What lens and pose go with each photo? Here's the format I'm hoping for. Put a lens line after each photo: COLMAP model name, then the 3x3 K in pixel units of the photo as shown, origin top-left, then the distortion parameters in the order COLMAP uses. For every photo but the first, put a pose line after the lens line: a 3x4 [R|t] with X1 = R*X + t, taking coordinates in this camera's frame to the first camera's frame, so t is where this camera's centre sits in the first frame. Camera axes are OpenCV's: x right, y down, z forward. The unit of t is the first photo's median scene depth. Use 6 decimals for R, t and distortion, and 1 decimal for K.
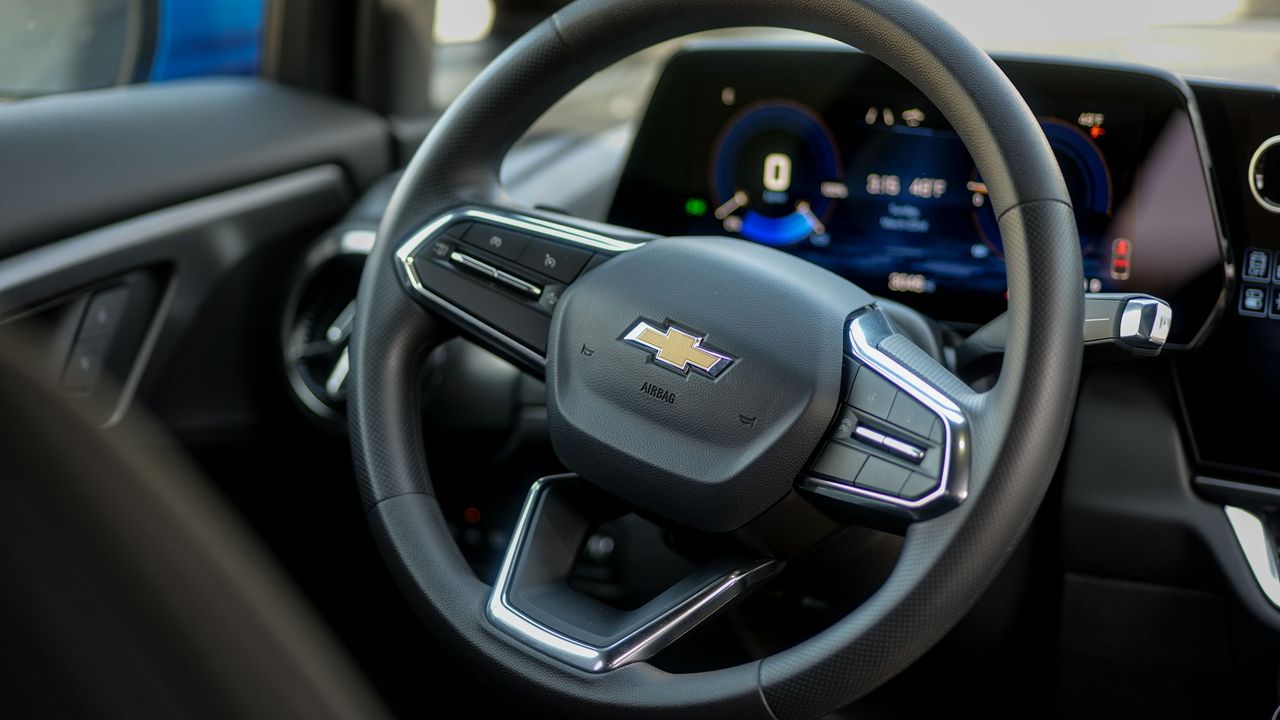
lens RADIAL K [[3455.8, 0, 640.2], [0, 3455.8, 360.3], [0, 0, 1]] dist [-0.004987, 0.000000]
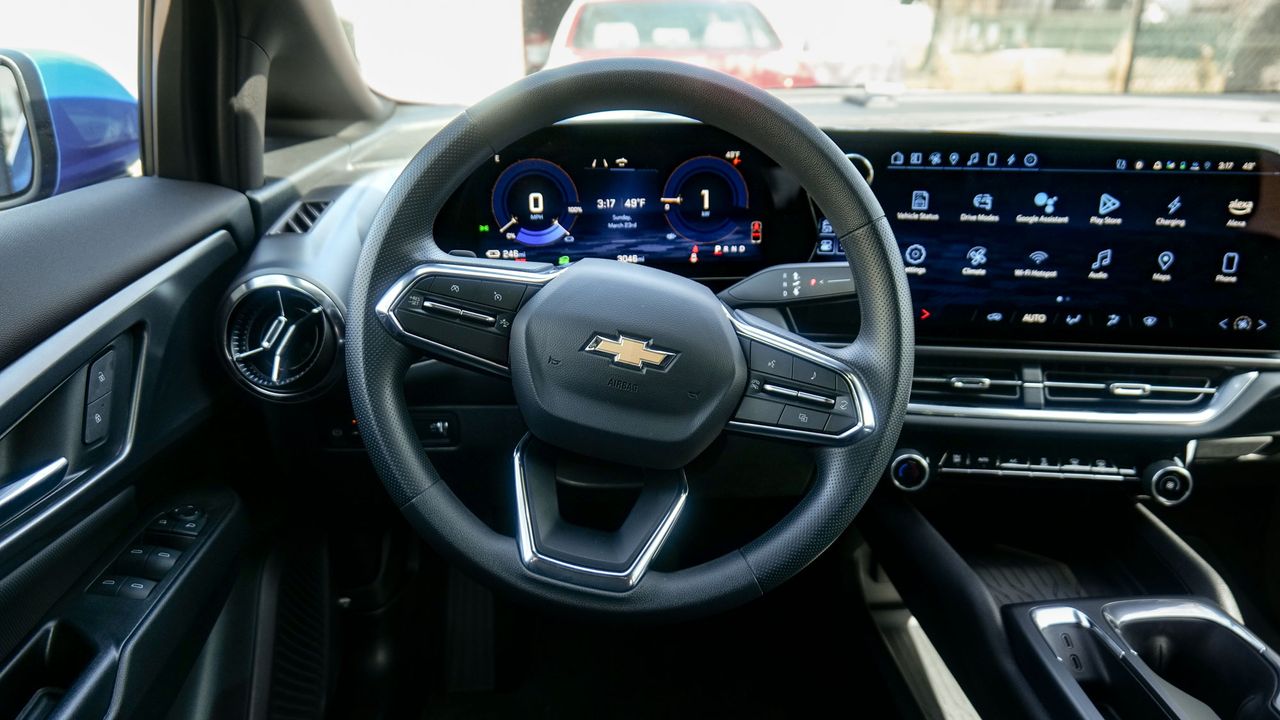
lens RADIAL K [[860.7, 0, 638.9], [0, 860.7, 354.7], [0, 0, 1]] dist [-0.002995, -0.001604]
pose [[0.851067, -0.204016, 0.483801, -0.141354], [0.111935, 0.970740, 0.212449, -0.069062], [-0.512988, -0.126654, 0.849001, 0.640964]]
